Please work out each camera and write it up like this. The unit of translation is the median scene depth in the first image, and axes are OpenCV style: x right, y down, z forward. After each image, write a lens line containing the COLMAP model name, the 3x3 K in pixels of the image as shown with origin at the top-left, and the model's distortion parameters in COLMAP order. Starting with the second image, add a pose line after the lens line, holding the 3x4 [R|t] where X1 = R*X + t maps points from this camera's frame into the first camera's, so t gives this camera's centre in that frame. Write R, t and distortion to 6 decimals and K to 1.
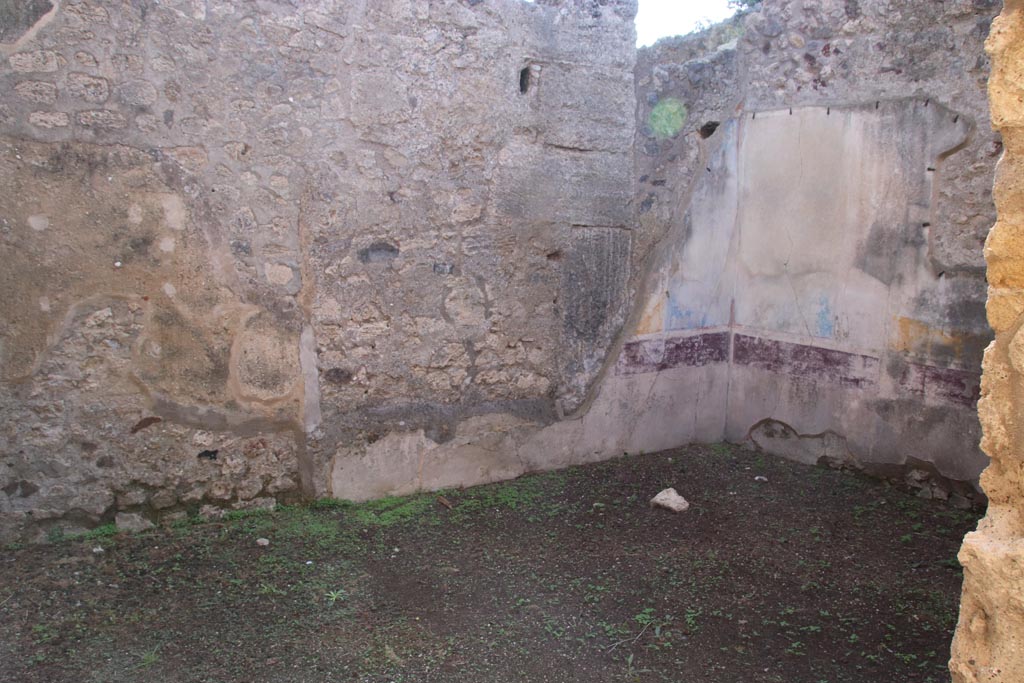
lens RADIAL K [[860.5, 0, 512.0], [0, 860.5, 341.5], [0, 0, 1]] dist [-0.150462, 0.164670]
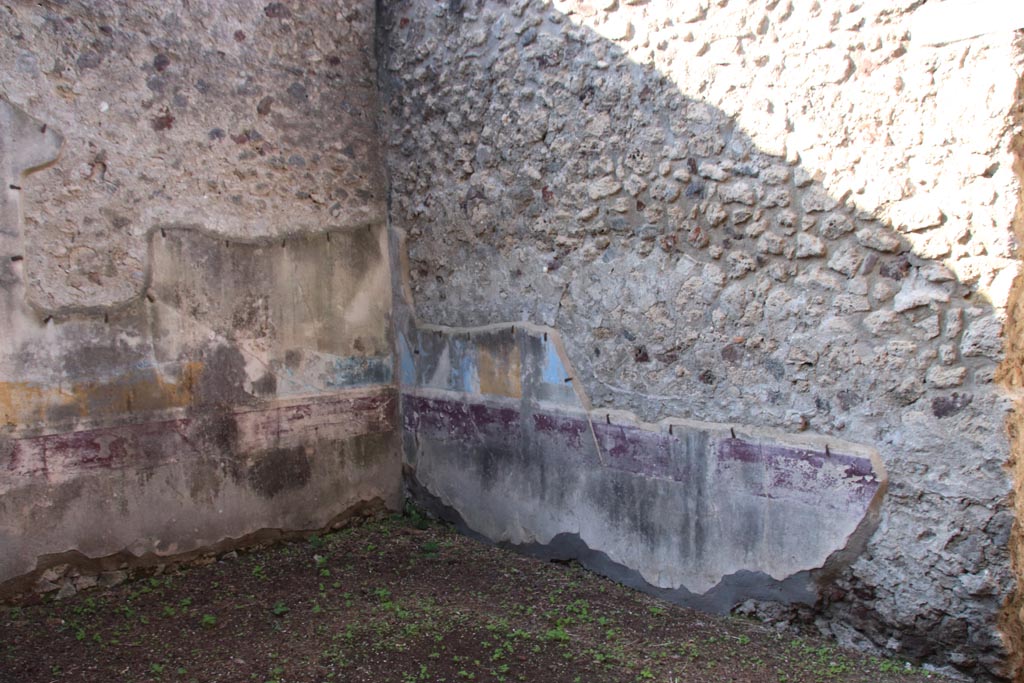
lens RADIAL K [[860.5, 0, 512.0], [0, 860.5, 341.5], [0, 0, 1]] dist [-0.150462, 0.164670]
pose [[-0.212495, -0.095212, 0.972513, -0.362241], [0.131753, 0.983362, 0.125062, -0.101085], [-0.968239, 0.154707, -0.196415, 0.726933]]
